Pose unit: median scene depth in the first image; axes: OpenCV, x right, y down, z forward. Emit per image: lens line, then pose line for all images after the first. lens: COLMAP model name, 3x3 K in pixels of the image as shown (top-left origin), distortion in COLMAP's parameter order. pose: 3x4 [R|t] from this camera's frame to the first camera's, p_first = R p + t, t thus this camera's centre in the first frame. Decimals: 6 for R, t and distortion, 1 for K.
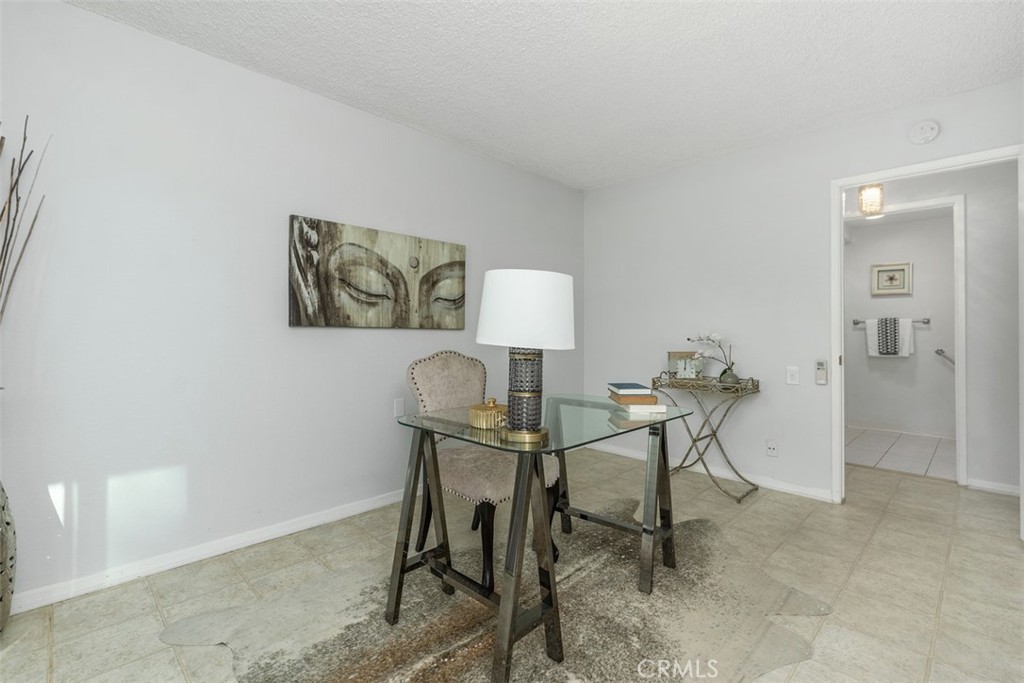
lens RADIAL K [[463.0, 0, 509.7], [0, 463.0, 334.0], [0, 0, 1]] dist [0.002551, -0.000060]
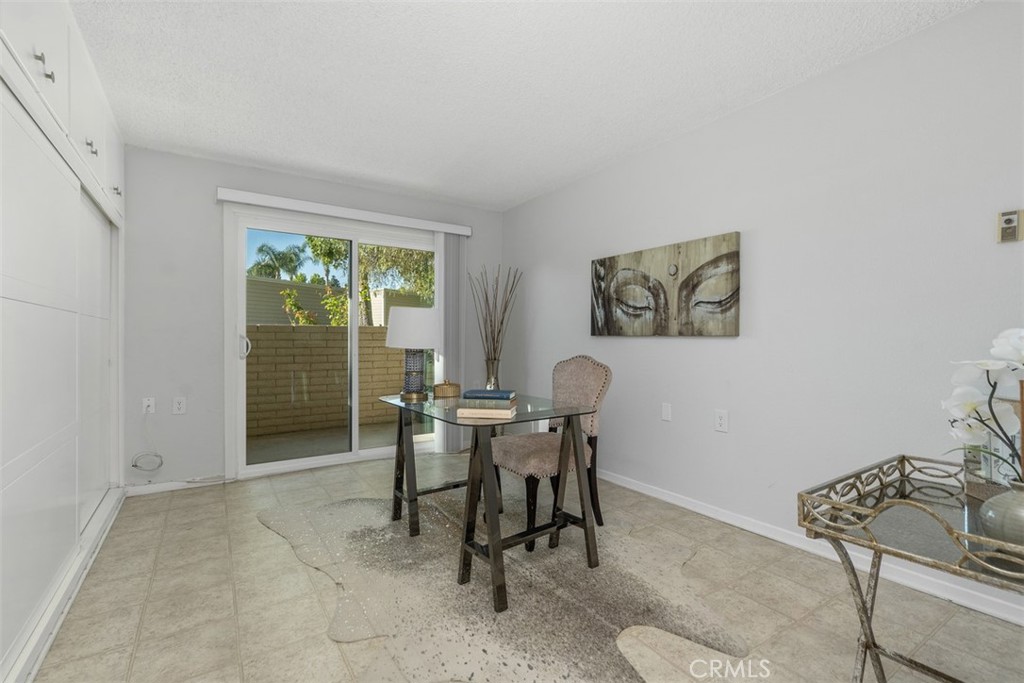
lens RADIAL K [[471.6, 0, 512.0], [0, 471.6, 341.5], [0, 0, 1]] dist [0.013027, -0.000162]
pose [[-0.199295, 0.002258, -0.979937, 0.941809], [0.001092, 0.999997, 0.002082, -0.002268], [0.979939, -0.000655, -0.199297, 0.934145]]
